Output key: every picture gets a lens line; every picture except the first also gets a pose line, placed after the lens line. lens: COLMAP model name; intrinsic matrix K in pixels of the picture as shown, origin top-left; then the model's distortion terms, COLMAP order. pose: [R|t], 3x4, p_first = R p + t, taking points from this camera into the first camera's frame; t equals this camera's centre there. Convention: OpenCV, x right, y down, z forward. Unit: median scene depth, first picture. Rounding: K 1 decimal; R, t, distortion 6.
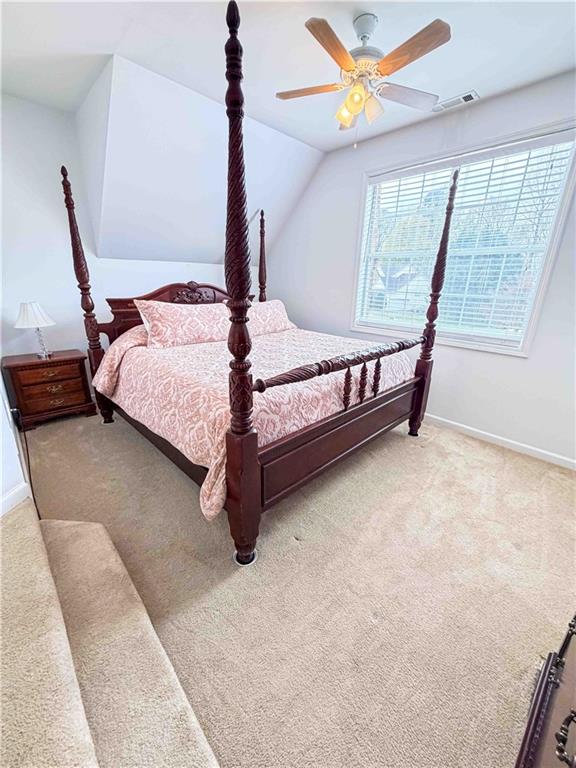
lens RADIAL K [[306.7, 0, 288.9], [0, 306.7, 381.5], [0, 0, 1]] dist [-0.000589, 0.000513]
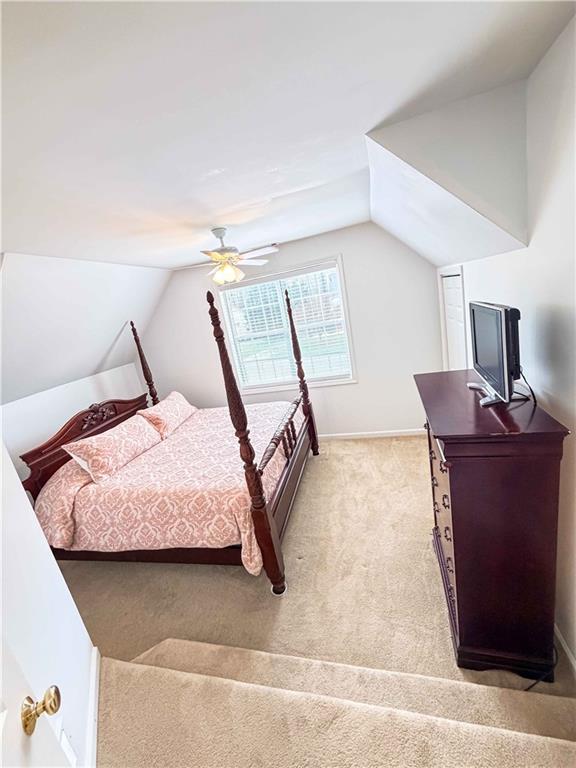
lens RADIAL K [[306.7, 0, 288.9], [0, 306.7, 381.5], [0, 0, 1]] dist [-0.000589, 0.000513]
pose [[0.824912, -0.306262, 0.475105, -0.362558], [0.357391, 0.933769, -0.018603, -0.215004], [-0.437941, 0.185144, 0.879733, -0.340641]]
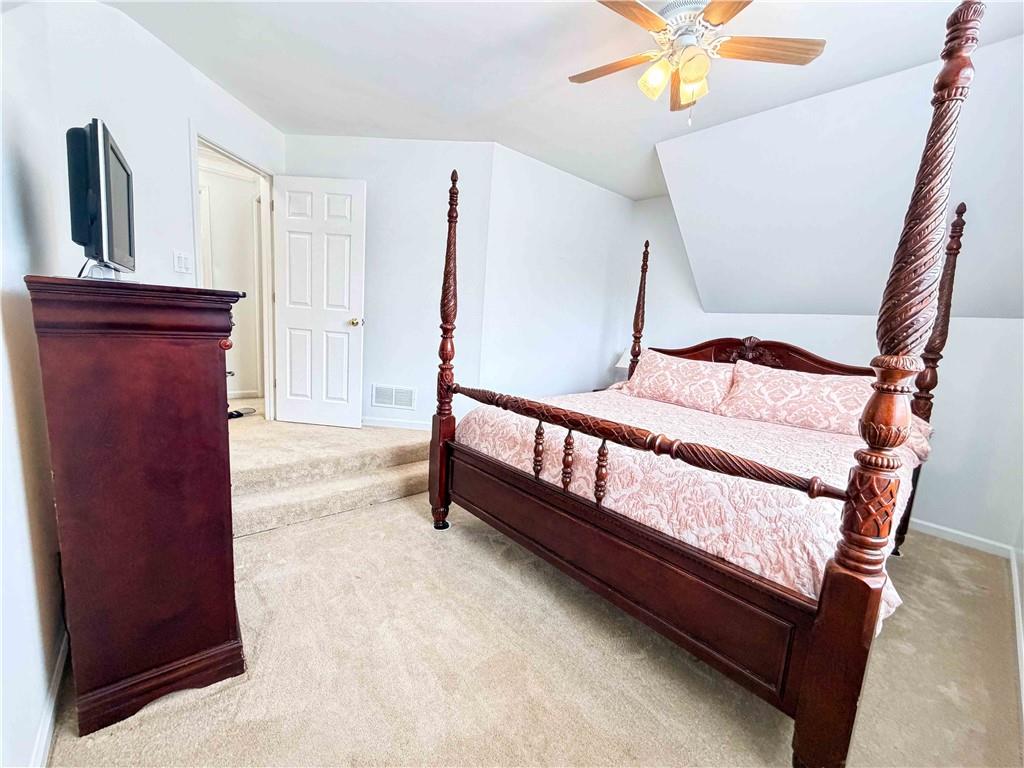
lens RADIAL K [[408.9, 0, 508.6], [0, 408.9, 383.8], [0, 0, 1]] dist [-0.000589, 0.000513]
pose [[-0.053144, 0.121757, -0.991136, 1.052895], [-0.371870, 0.918736, 0.132803, -0.208563], [0.926763, 0.375631, -0.003547, 0.774327]]
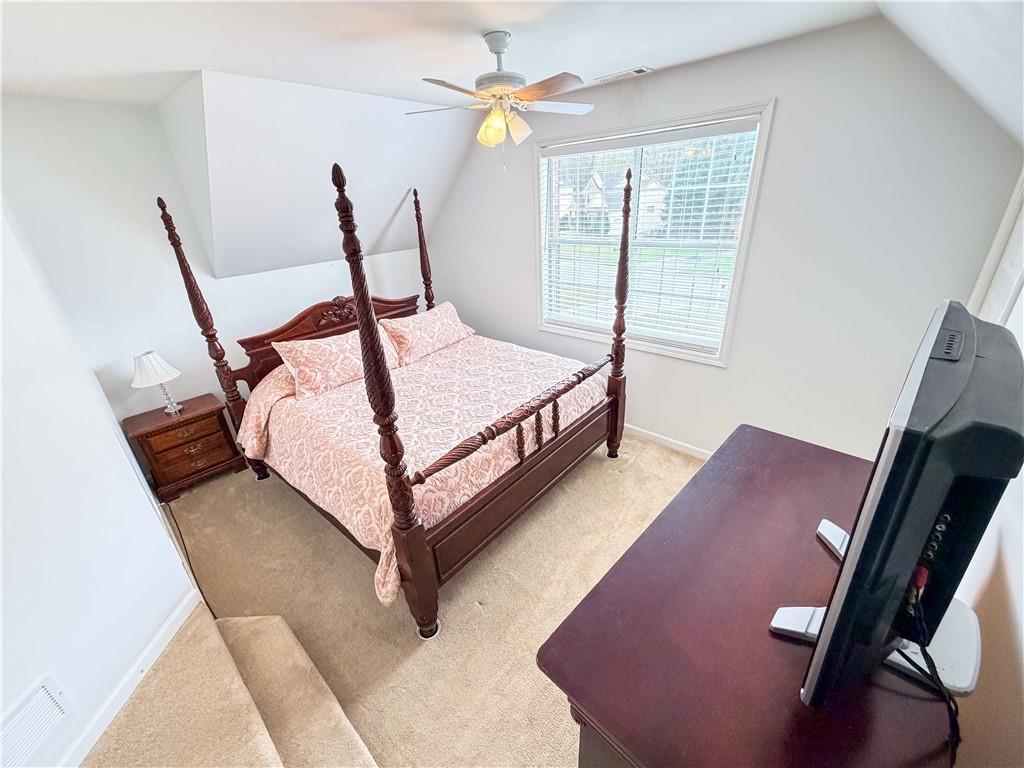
lens RADIAL K [[408.9, 0, 508.6], [0, 408.9, 383.8], [0, 0, 1]] dist [-0.000589, 0.000513]
pose [[0.994314, -0.101066, 0.033536, 0.115730], [0.096882, 0.989313, 0.108964, -0.259880], [-0.044190, -0.105095, 0.993480, -0.196673]]
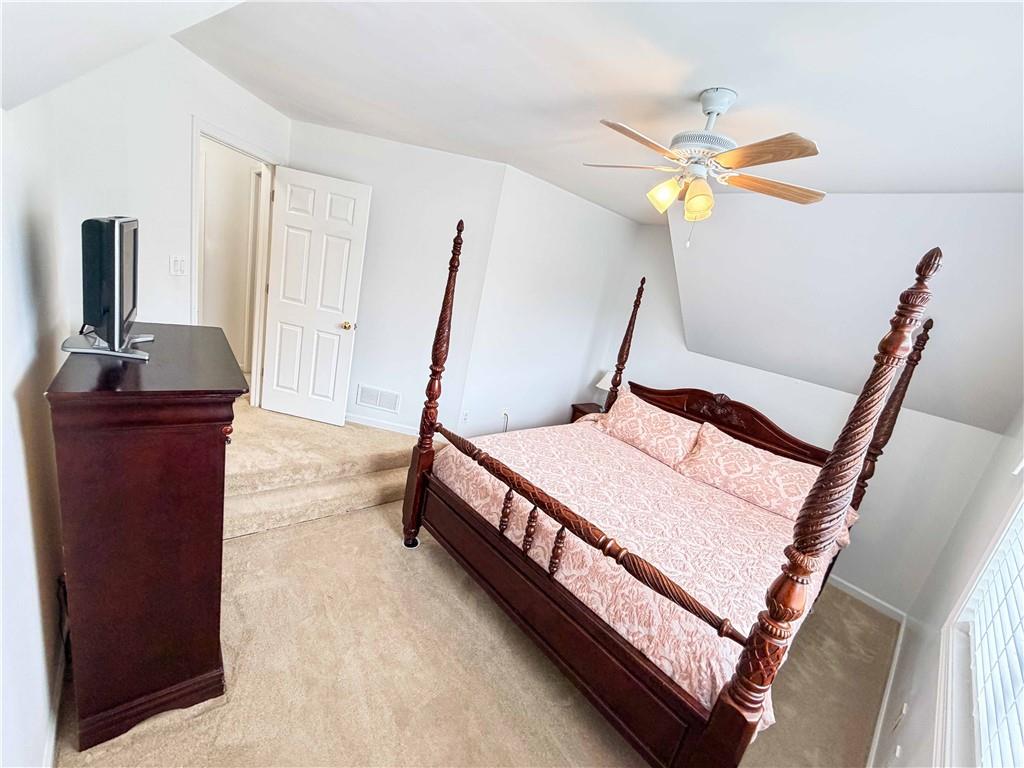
lens RADIAL K [[408.9, 0, 508.6], [0, 408.9, 383.8], [0, 0, 1]] dist [-0.000589, 0.000513]
pose [[-0.038705, 0.218035, -0.975173, 1.071961], [-0.492401, 0.845031, 0.208480, -0.451033], [0.869508, 0.488245, 0.074654, 0.667070]]
